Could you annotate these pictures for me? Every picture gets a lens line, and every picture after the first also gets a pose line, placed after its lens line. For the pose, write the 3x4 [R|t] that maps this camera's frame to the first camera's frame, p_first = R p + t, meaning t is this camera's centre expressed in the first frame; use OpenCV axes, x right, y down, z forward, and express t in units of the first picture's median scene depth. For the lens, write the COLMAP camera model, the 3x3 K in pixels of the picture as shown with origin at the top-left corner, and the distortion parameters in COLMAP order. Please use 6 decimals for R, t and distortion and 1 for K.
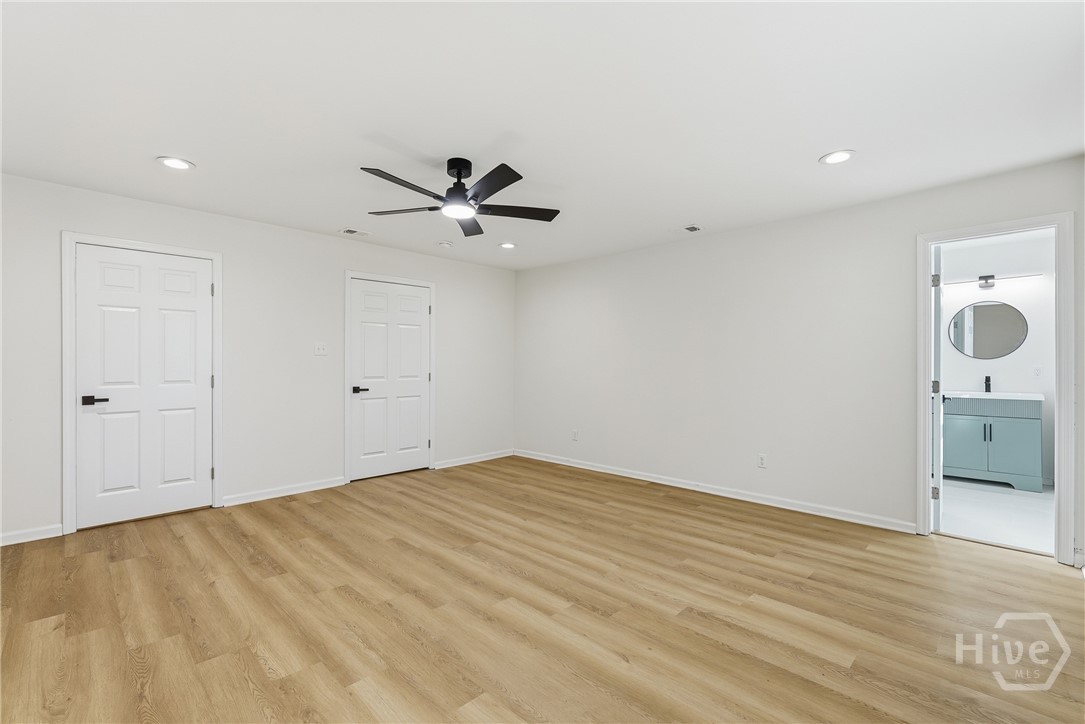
lens RADIAL K [[490.0, 0, 540.0], [0, 490.0, 364.2], [0, 0, 1]] dist [0.000635, 0.000083]
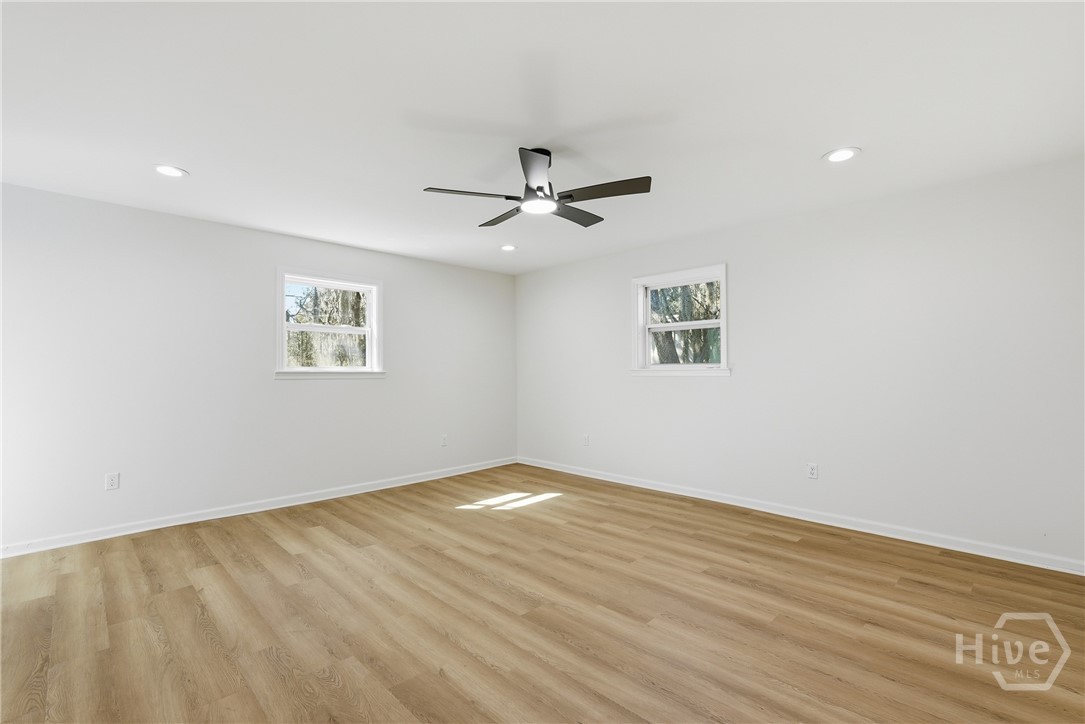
lens RADIAL K [[490.0, 0, 544.9], [0, 490.0, 366.0], [0, 0, 1]] dist [0.000635, 0.000083]
pose [[-0.999994, 0.003334, -0.000341, -0.181174], [0.003338, 0.999909, -0.013102, 0.003686], [0.000297, -0.013103, -0.999914, 1.964348]]
